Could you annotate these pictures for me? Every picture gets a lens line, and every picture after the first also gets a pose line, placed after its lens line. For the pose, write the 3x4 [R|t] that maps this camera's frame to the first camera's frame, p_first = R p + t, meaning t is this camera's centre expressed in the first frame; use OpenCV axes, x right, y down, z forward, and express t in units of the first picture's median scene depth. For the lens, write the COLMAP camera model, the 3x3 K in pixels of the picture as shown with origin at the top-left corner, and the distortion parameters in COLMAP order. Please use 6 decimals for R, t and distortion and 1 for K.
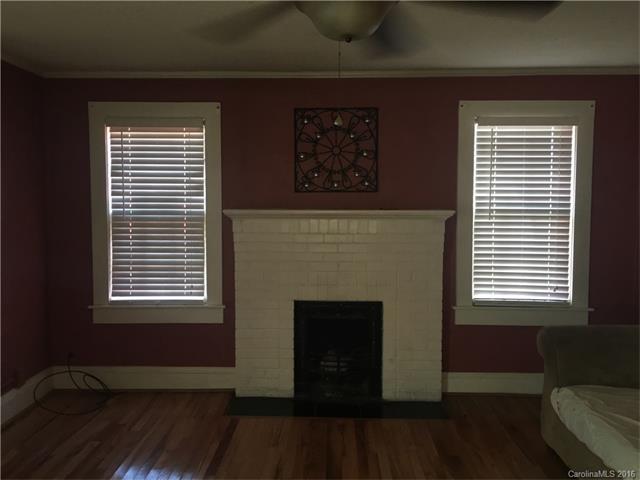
lens RADIAL K [[546.0, 0, 320.0], [0, 546.0, 240.0], [0, 0, 1]] dist [0.092383, -0.132143]
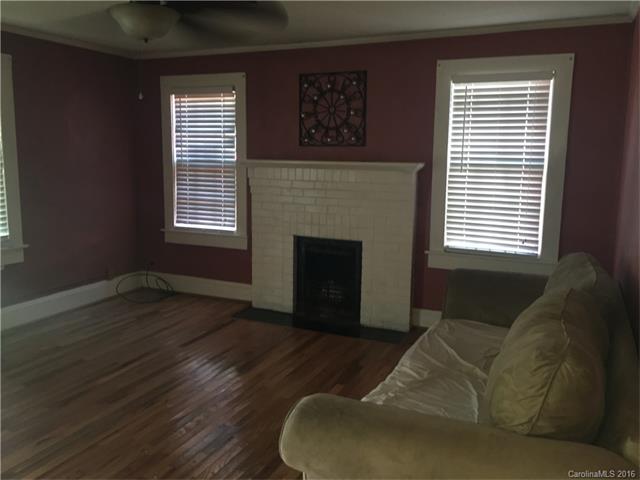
lens RADIAL K [[546.0, 0, 320.0], [0, 546.0, 240.0], [0, 0, 1]] dist [0.092383, -0.132143]
pose [[0.921064, 0.072369, -0.382629, 0.471539], [-0.039761, 0.994922, 0.092464, 0.005003], [0.387377, -0.069952, 0.919264, -0.100840]]
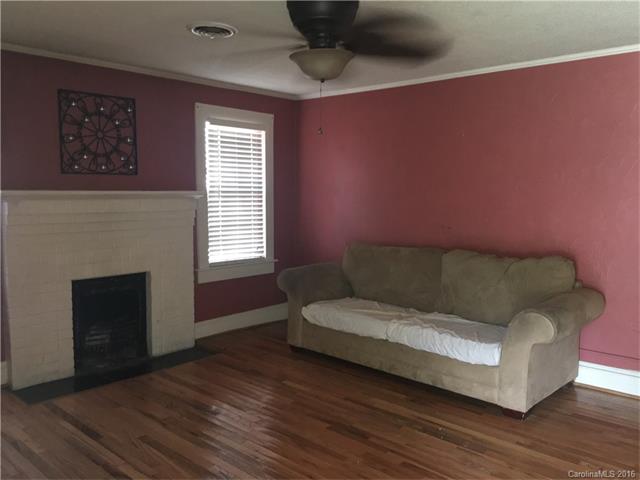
lens RADIAL K [[538.0, 0, 320.0], [0, 538.0, 240.0], [0, 0, 1]] dist [0.003736, 0.002003]
pose [[0.650906, -0.070914, 0.755839, -0.492481], [0.047753, 0.997481, 0.052462, 0.004874], [-0.757655, 0.001946, 0.652652, 0.000694]]
